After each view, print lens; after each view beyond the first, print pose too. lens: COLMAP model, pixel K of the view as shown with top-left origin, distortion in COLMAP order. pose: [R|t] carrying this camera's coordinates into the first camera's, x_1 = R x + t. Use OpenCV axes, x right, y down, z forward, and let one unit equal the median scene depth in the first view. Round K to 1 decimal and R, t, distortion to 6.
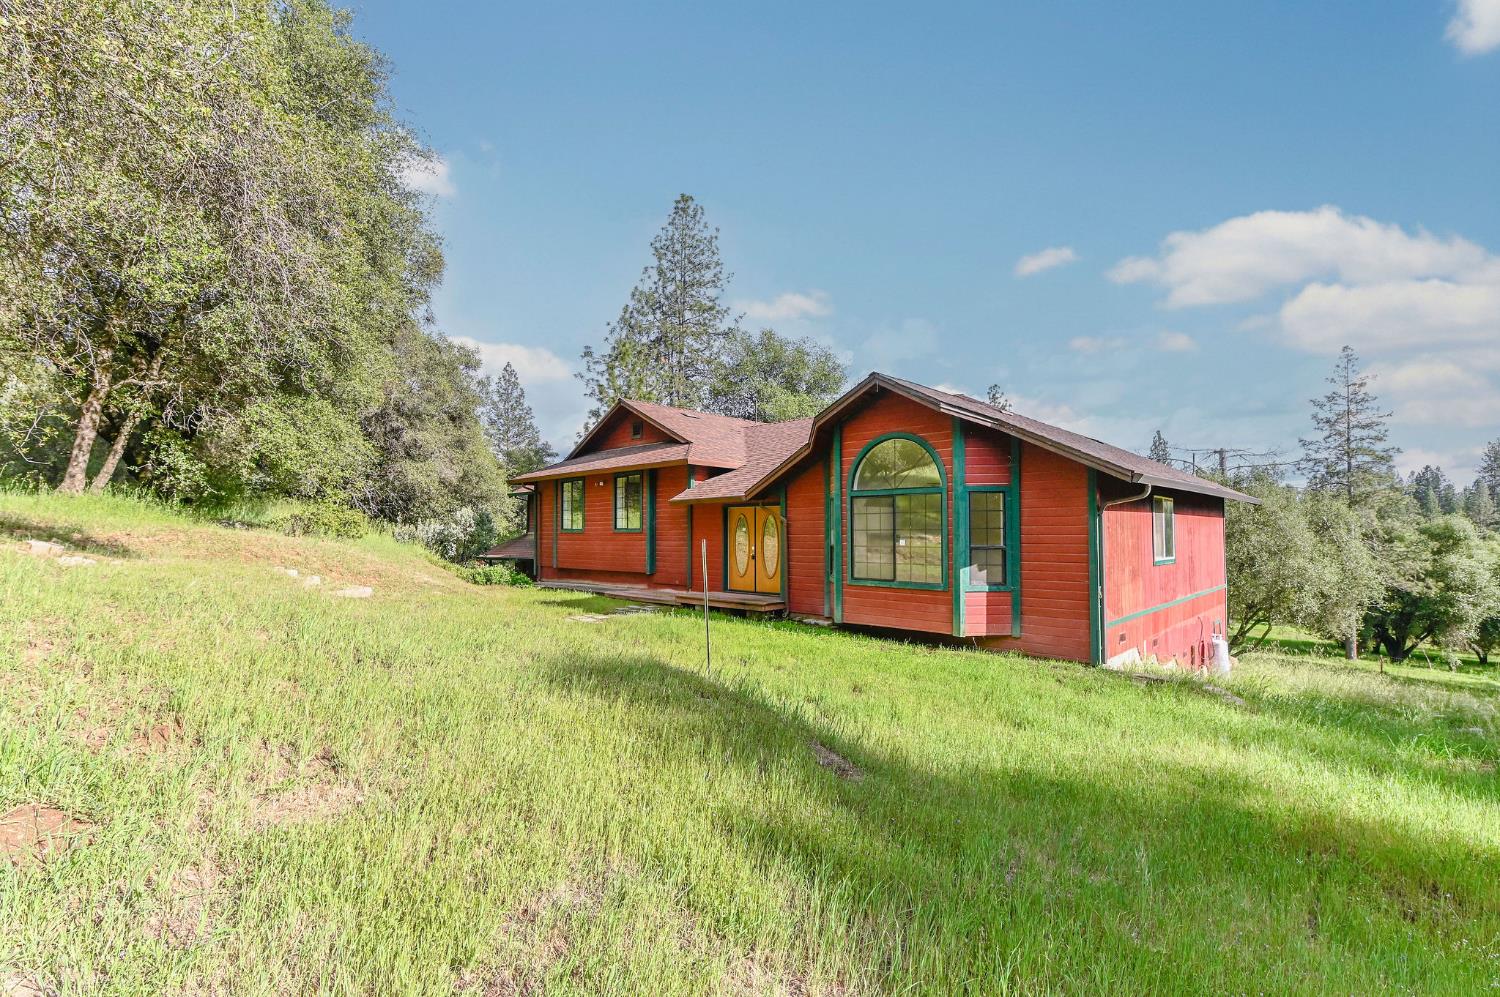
lens RADIAL K [[682.0, 0, 764.9], [0, 682.0, 497.5], [0, 0, 1]] dist [0.000726, -0.000053]
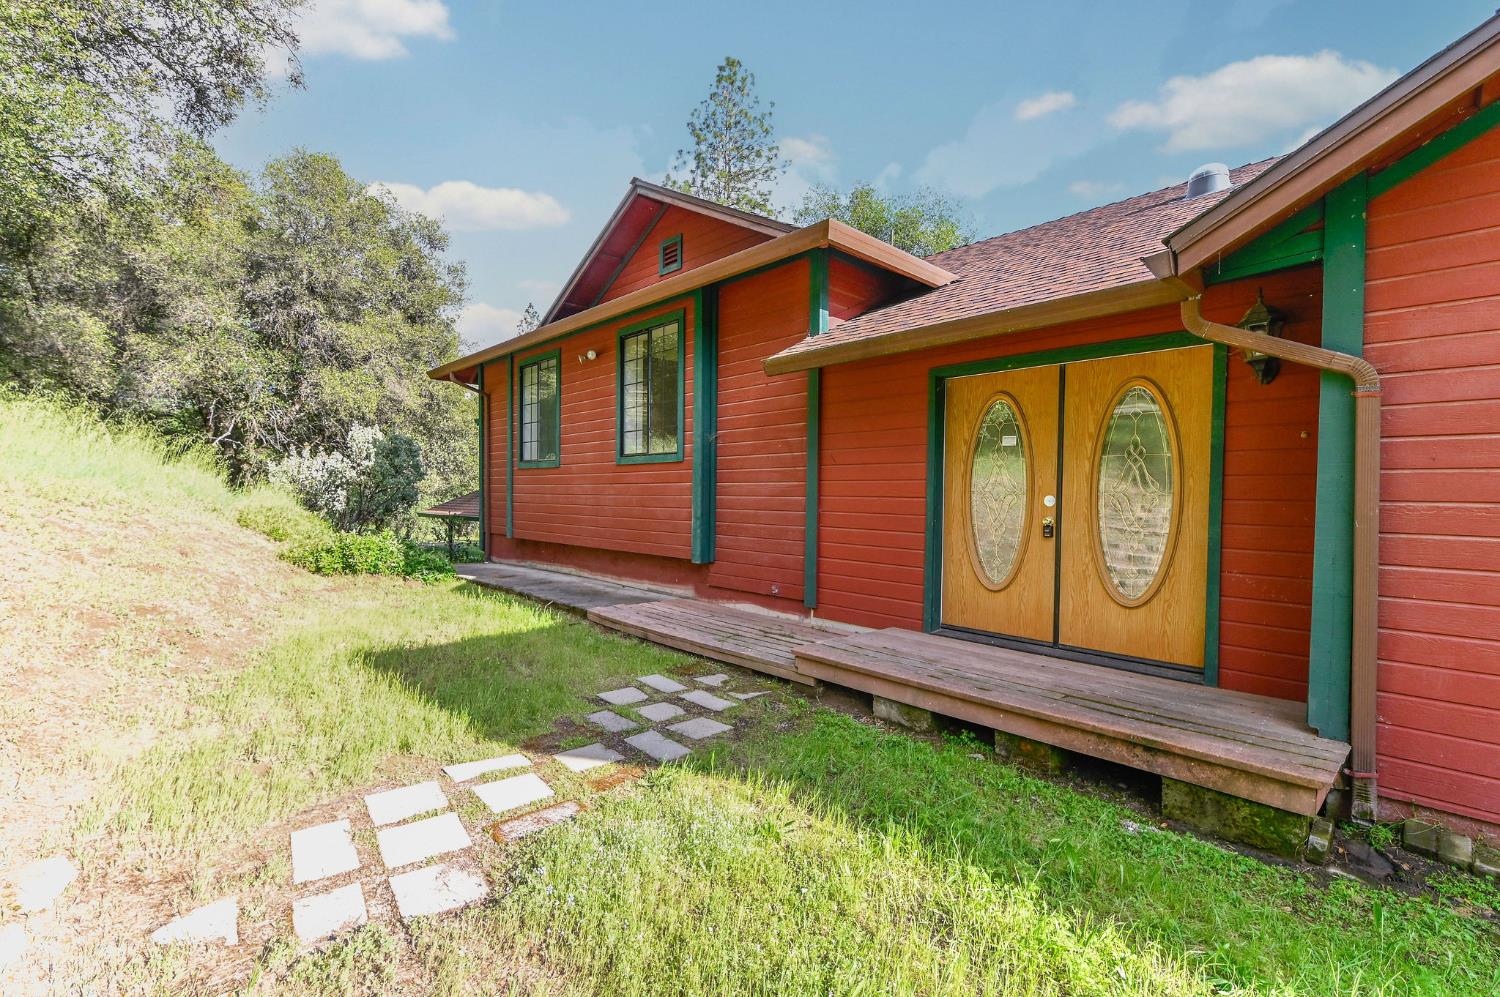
lens RADIAL K [[678.1, 0, 750.0], [0, 678.1, 498.5], [0, 0, 1]] dist [-0.000527, -0.001277]
pose [[0.997824, 0.016106, -0.063943, -0.120739], [-0.012416, 0.998257, 0.057694, 0.052849], [0.064761, -0.056775, 0.996284, 0.636695]]
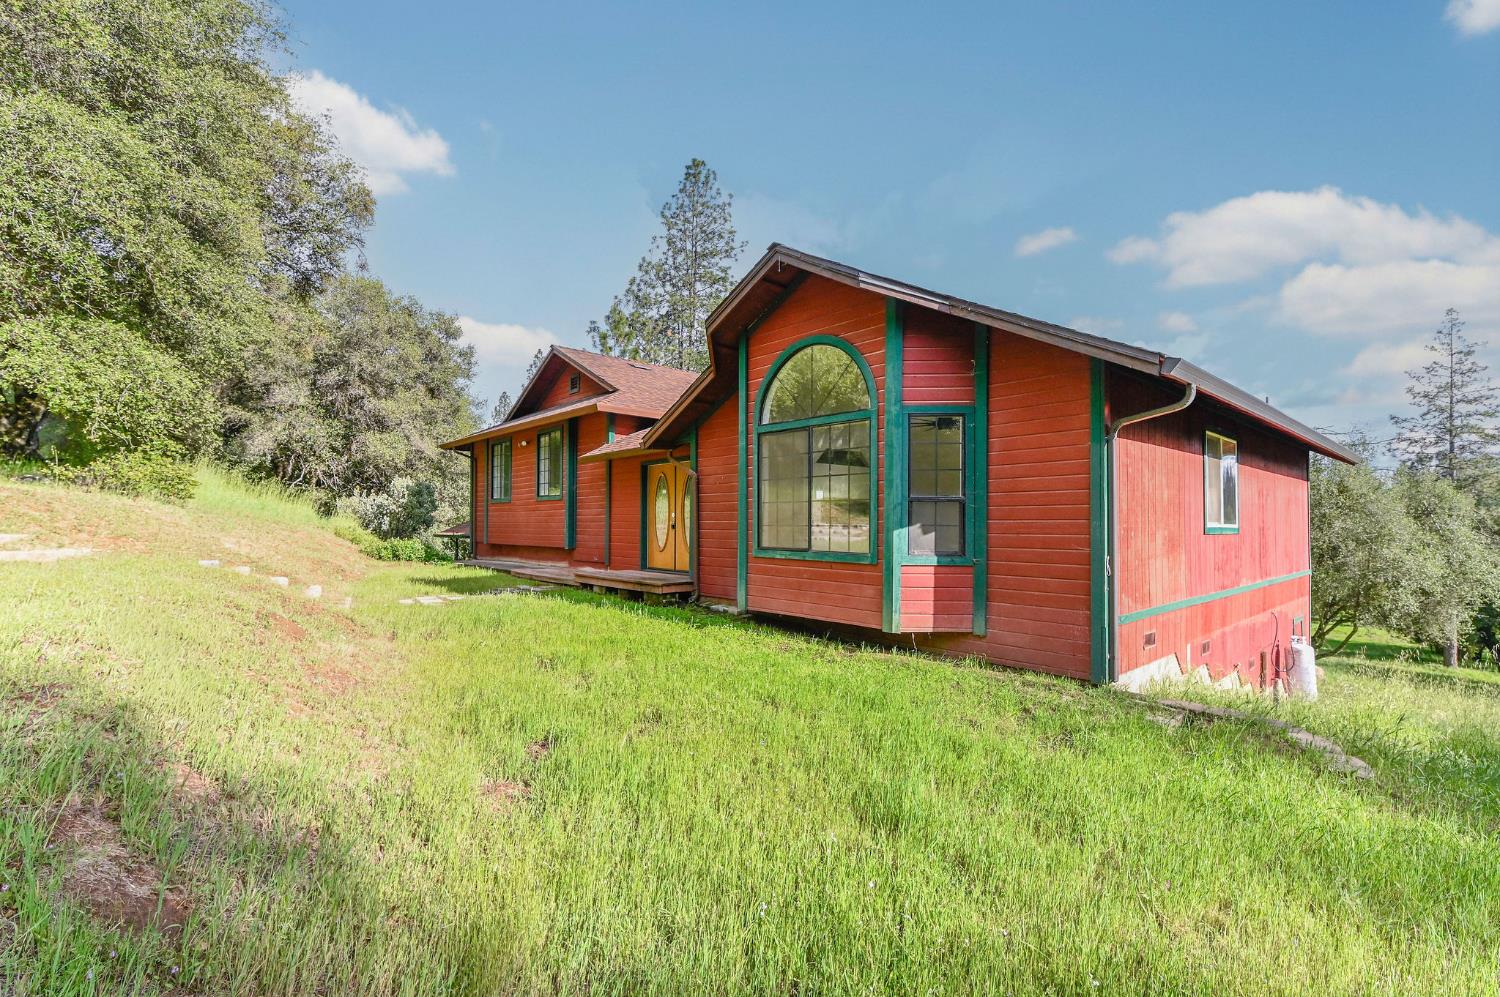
lens RADIAL K [[678.1, 0, 750.0], [0, 678.1, 498.5], [0, 0, 1]] dist [-0.000527, -0.001277]
pose [[0.996301, 0.004274, -0.085825, 0.127912], [-0.003107, 0.999901, 0.013725, 0.040704], [0.085875, -0.013408, 0.996216, 0.209681]]
